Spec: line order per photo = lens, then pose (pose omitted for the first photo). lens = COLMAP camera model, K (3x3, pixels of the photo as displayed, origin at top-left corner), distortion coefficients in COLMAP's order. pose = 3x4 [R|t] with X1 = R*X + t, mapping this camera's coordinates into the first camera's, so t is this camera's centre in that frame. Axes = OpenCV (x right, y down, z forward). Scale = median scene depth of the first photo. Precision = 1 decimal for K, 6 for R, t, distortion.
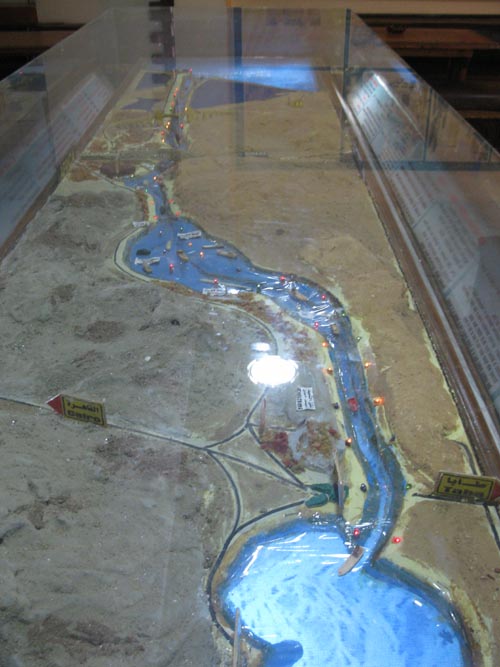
lens RADIAL K [[693.4, 0, 251.2], [0, 693.4, 349.0], [0, 0, 1]] dist [-0.205552, 0.209874]
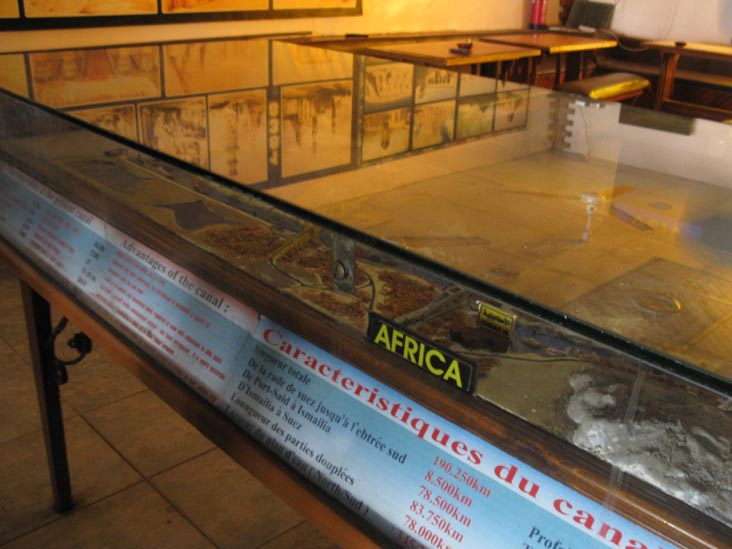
lens RADIAL K [[760.9, 0, 375.0], [0, 760.9, 275.5], [0, 0, 1]] dist [-0.205552, 0.209874]
pose [[0.717740, -0.249341, 0.650138, -1.133061], [0.343643, 0.938902, -0.019288, -0.561531], [-0.605606, 0.237259, 0.759572, 0.942598]]
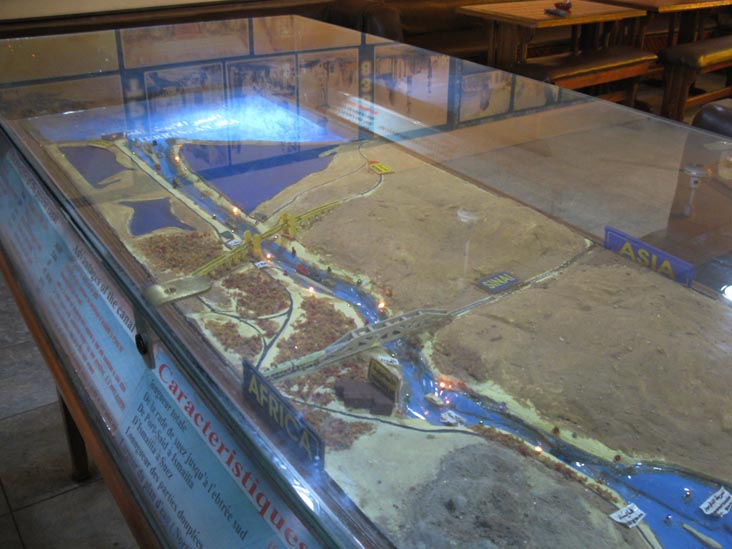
lens RADIAL K [[760.9, 0, 375.0], [0, 760.9, 275.5], [0, 0, 1]] dist [-0.205552, 0.209874]
pose [[0.820257, -0.249884, 0.514525, -0.792153], [0.296750, 0.954910, -0.009318, -0.578772], [-0.488997, 0.160328, 0.857425, 0.847934]]
